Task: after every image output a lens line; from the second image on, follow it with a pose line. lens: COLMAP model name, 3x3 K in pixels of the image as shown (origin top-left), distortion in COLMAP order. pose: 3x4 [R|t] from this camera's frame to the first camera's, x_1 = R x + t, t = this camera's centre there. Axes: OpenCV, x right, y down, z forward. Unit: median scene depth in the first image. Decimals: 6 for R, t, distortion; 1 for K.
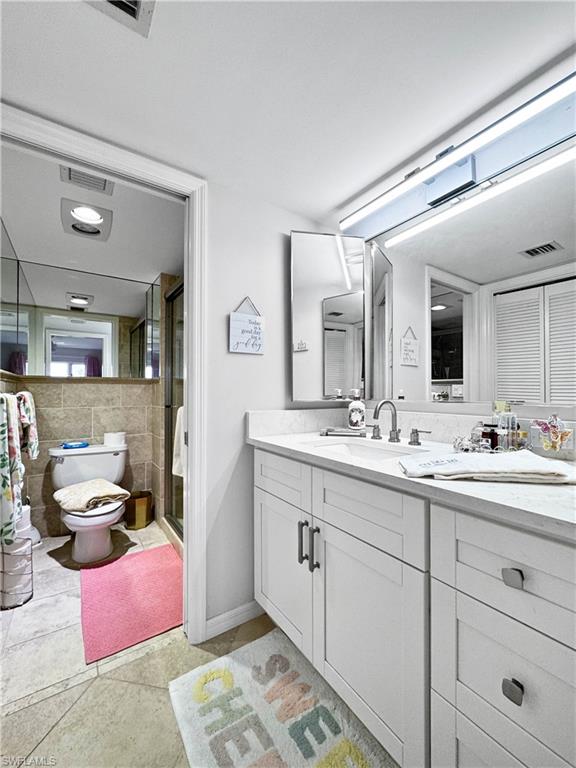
lens RADIAL K [[317.6, 0, 290.4], [0, 317.6, 387.7], [0, 0, 1]] dist [-0.005225, 0.001063]
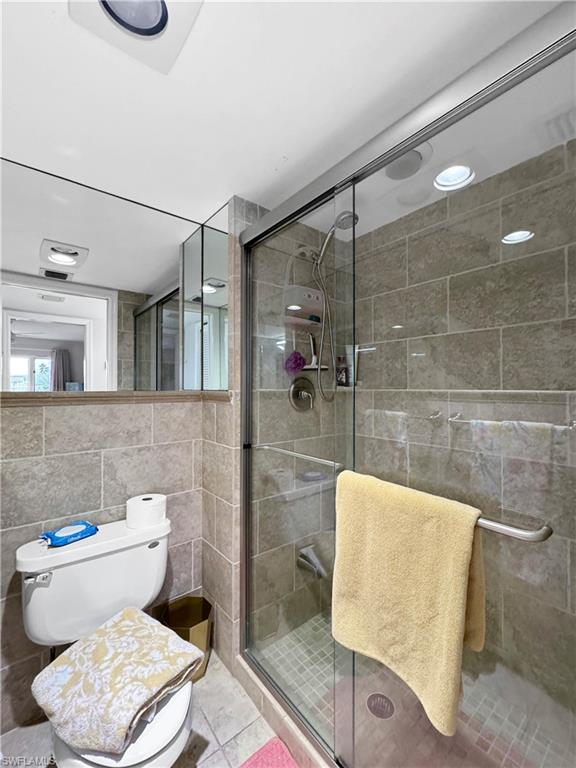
lens RADIAL K [[317.6, 0, 273.1], [0, 317.6, 385.5], [0, 0, 1]] dist [-0.005225, 0.001063]
pose [[0.998424, 0.006762, 0.055720, -0.375028], [-0.007289, 0.999931, 0.009256, -0.050008], [-0.055654, -0.009647, 0.998404, 0.468684]]
